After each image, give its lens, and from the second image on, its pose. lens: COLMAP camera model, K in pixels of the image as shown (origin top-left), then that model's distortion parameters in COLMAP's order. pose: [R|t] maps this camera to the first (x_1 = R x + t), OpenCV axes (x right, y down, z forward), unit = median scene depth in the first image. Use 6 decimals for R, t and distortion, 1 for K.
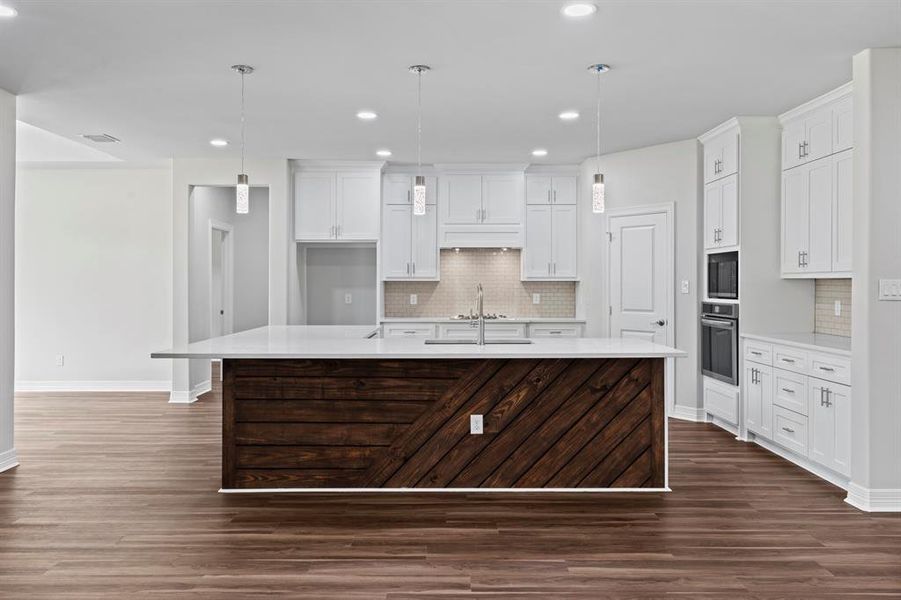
lens RADIAL K [[767.9, 0, 450.5], [0, 767.9, 300.0], [0, 0, 1]] dist [-0.000563, 0.001061]
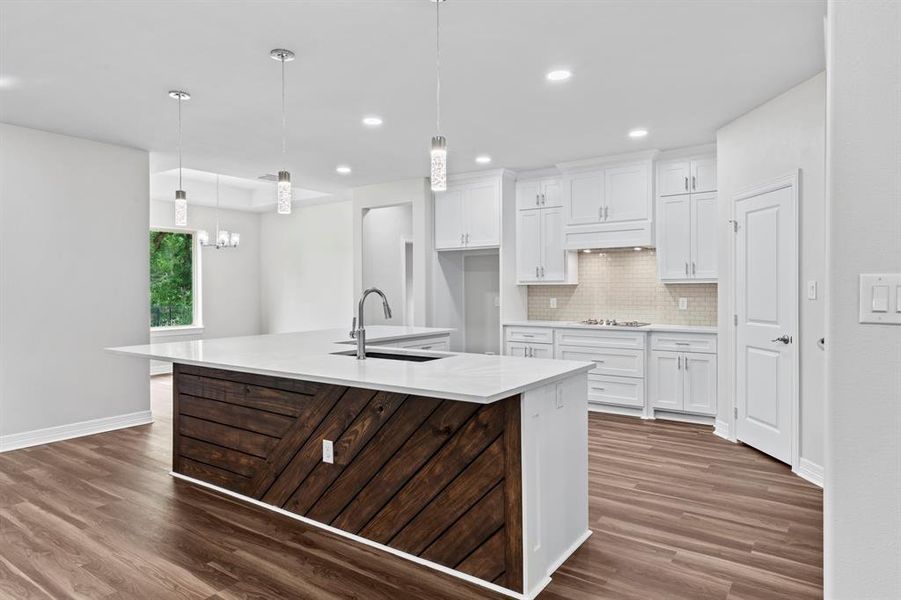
lens RADIAL K [[574.5, 0, 450.5], [0, 574.5, 300.0], [0, 0, 1]] dist [0.005136, 0.002802]
pose [[0.794405, 0.007363, -0.607344, 0.531575], [-0.006931, 0.999971, 0.003057, -0.010802], [0.607350, 0.001781, 0.794433, 0.568680]]
